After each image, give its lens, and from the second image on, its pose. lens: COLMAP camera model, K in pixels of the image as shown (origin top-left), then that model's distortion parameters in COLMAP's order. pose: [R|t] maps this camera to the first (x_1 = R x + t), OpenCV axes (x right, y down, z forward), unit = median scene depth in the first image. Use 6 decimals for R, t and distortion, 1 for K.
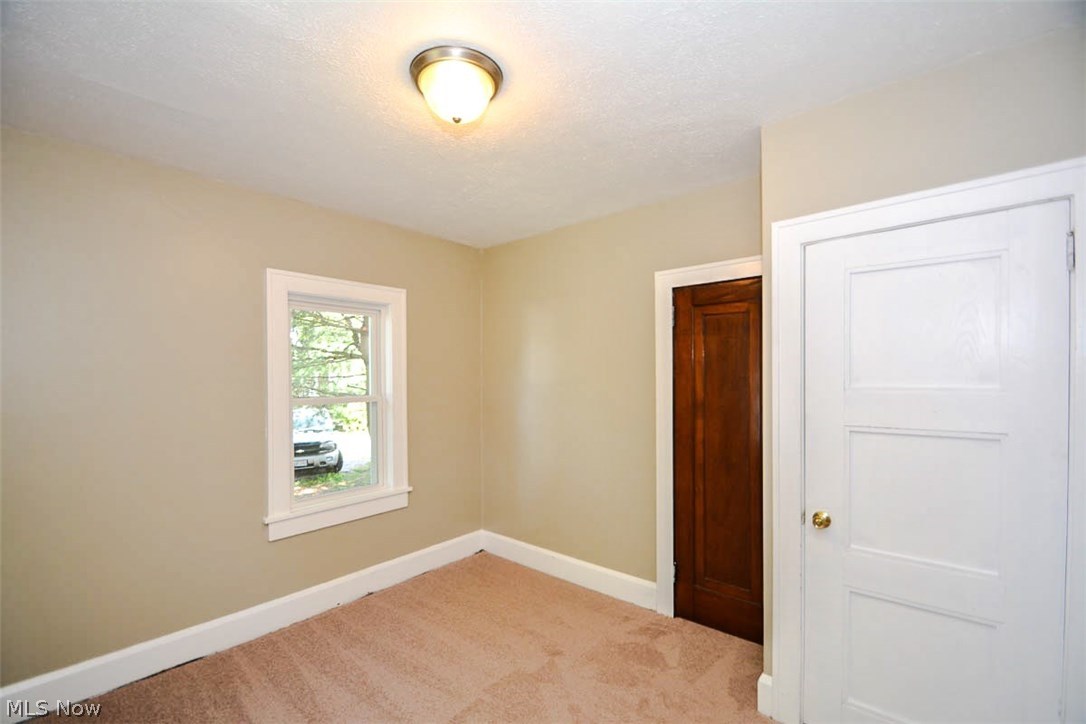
lens RADIAL K [[482.0, 0, 531.6], [0, 482.0, 377.7], [0, 0, 1]] dist [-0.001306, -0.006171]
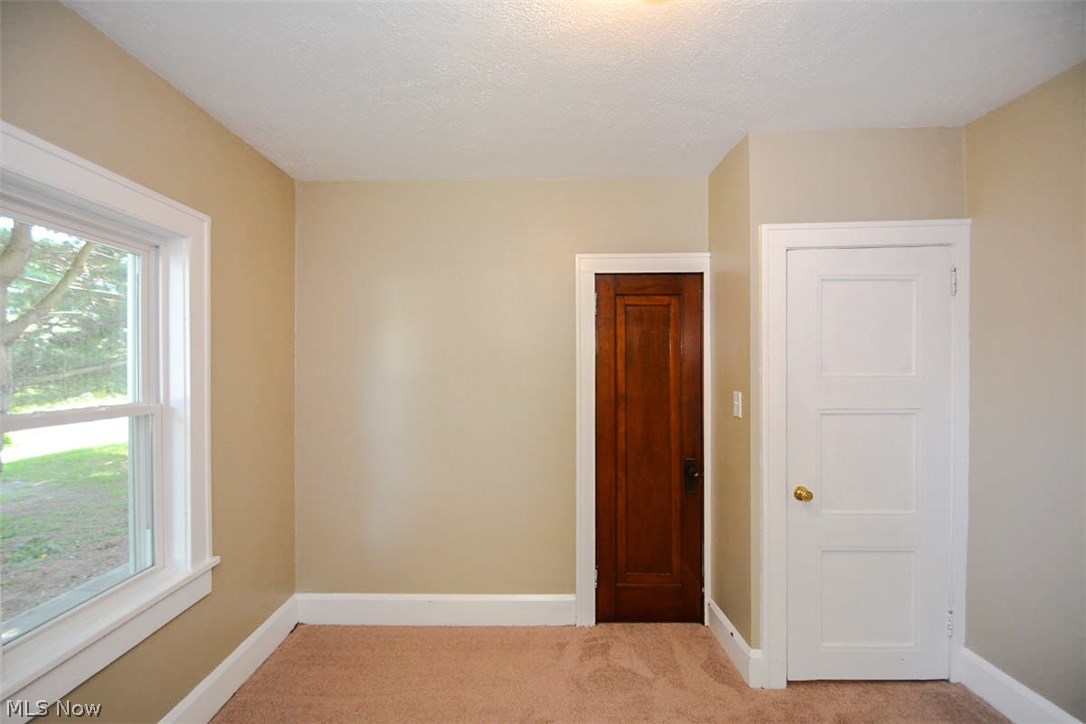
lens RADIAL K [[482.0, 0, 539.0], [0, 482.0, 366.1], [0, 0, 1]] dist [-0.001306, -0.006171]
pose [[0.753337, 0.003284, 0.657626, -0.417996], [0.002589, 0.999965, -0.007960, 0.001275], [-0.657629, 0.007699, 0.753302, 0.375021]]
